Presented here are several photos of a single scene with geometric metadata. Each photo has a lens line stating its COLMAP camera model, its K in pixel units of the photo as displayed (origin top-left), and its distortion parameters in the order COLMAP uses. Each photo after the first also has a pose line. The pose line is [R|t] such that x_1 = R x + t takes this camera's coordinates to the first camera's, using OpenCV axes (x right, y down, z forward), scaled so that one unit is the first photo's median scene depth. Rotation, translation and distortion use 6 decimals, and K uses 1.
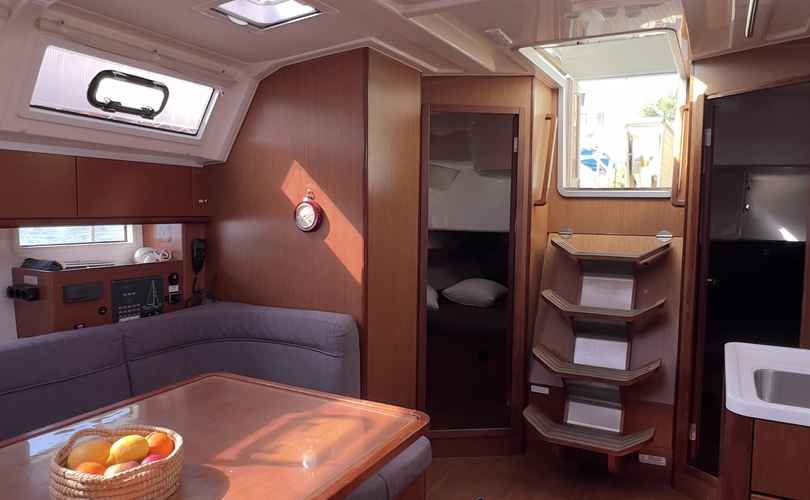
lens RADIAL K [[579.2, 0, 406.4], [0, 579.2, 248.3], [0, 0, 1]] dist [-0.000728, -0.003872]
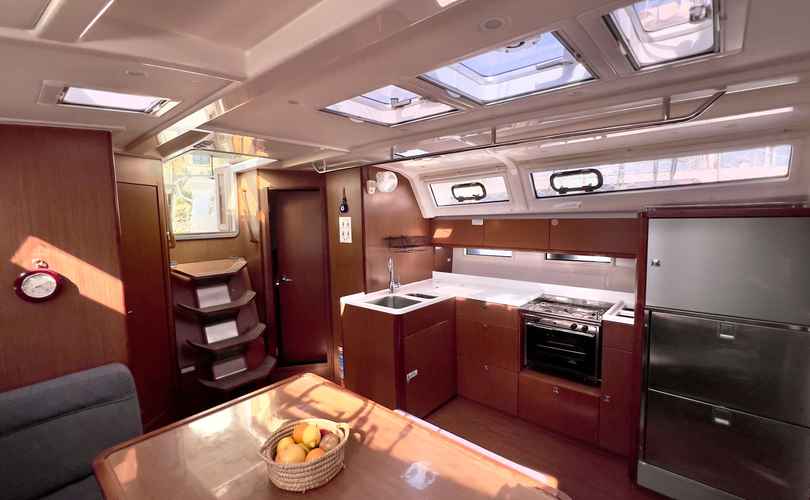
lens RADIAL K [[356.5, 0, 402.8], [0, 356.5, 248.8], [0, 0, 1]] dist [-0.001612, 0.000256]
pose [[0.227733, -0.102509, 0.968313, -0.554913], [0.095457, 0.992003, 0.082566, -0.099425], [-0.969033, 0.073629, 0.235697, 0.236772]]
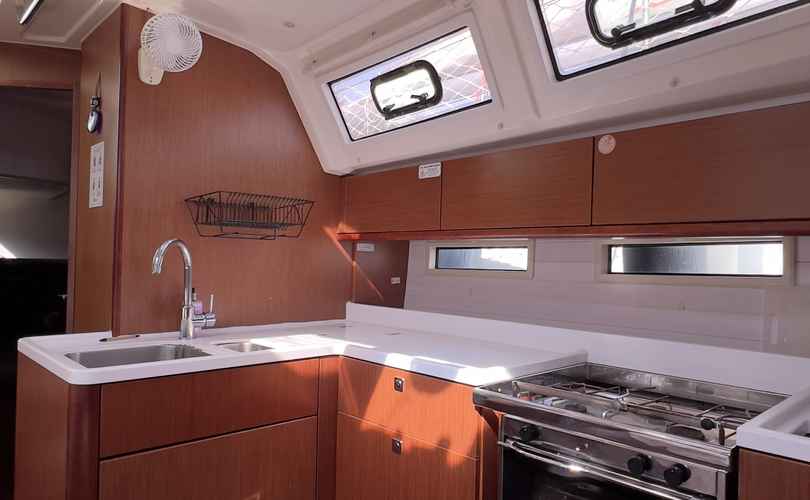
lens RADIAL K [[579.2, 0, 406.4], [0, 579.2, 248.3], [0, 0, 1]] dist [-0.000728, -0.003872]
pose [[0.311196, 0.010644, 0.950286, -0.089408], [0.051806, 0.998260, -0.028147, 0.048073], [-0.948933, 0.057990, 0.310103, 0.076986]]
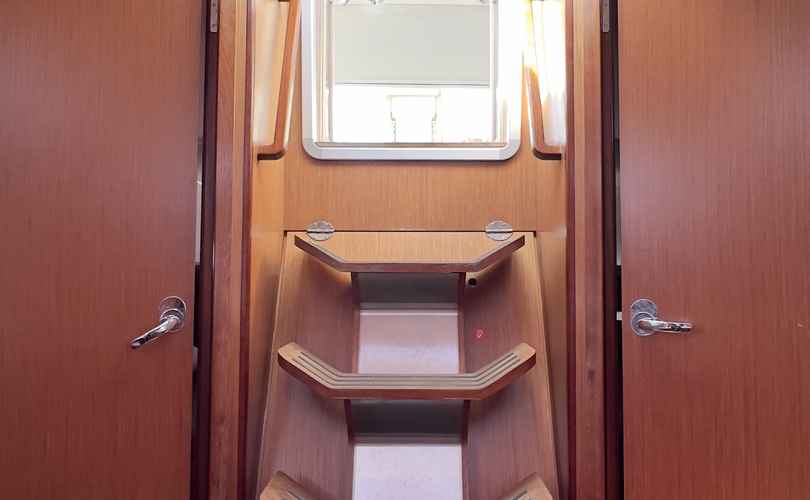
lens RADIAL K [[567.4, 0, 405.0], [0, 567.4, 250.0], [0, 0, 1]] dist [0.000199, 0.000104]
pose [[0.888921, 0.015148, 0.457809, 0.132478], [0.036506, 0.993931, -0.103770, 0.053308], [-0.456603, 0.108957, 0.882974, 0.616777]]
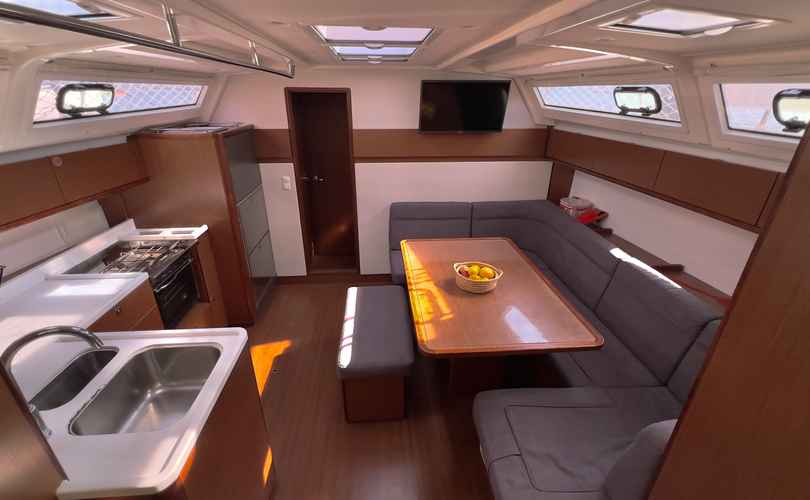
lens RADIAL K [[357.3, 0, 405.0], [0, 357.3, 250.0], [0, 0, 1]] dist [-0.001067, -0.000025]
pose [[-0.839870, 0.210600, -0.500265, 0.305219], [-0.046274, 0.890524, 0.452577, -0.227048], [0.540811, 0.403255, -0.738179, 0.922244]]
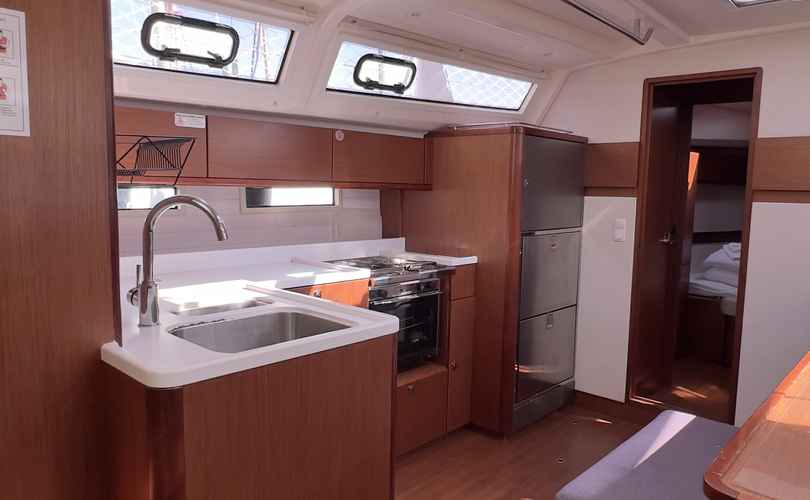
lens RADIAL K [[579.2, 0, 406.4], [0, 579.2, 248.3], [0, 0, 1]] dist [-0.000728, -0.003872]
pose [[-0.967027, -0.057793, 0.248029, 0.125045], [-0.013035, 0.983867, 0.178428, -0.041084], [-0.254339, 0.169311, -0.952179, 0.956844]]
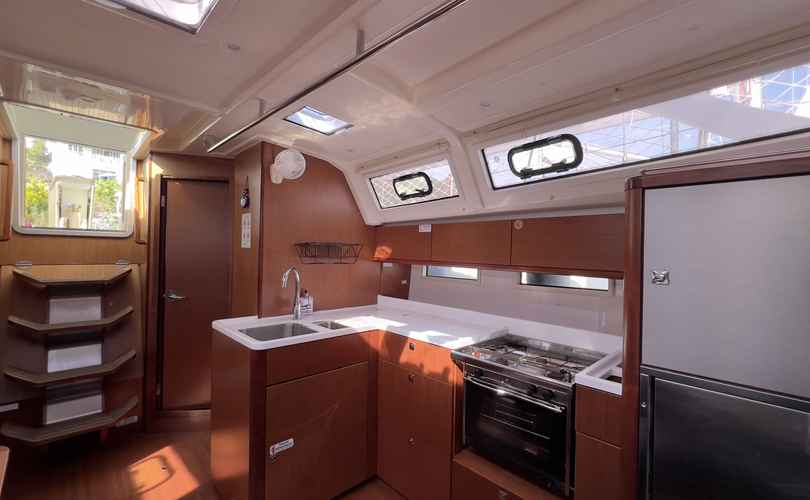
lens RADIAL K [[356.5, 0, 402.8], [0, 356.5, 248.8], [0, 0, 1]] dist [-0.001612, 0.000256]
pose [[0.306121, -0.000506, 0.951993, -0.201266], [0.051570, 0.998540, -0.016052, -0.009141], [-0.950595, 0.054008, 0.305700, 0.065883]]
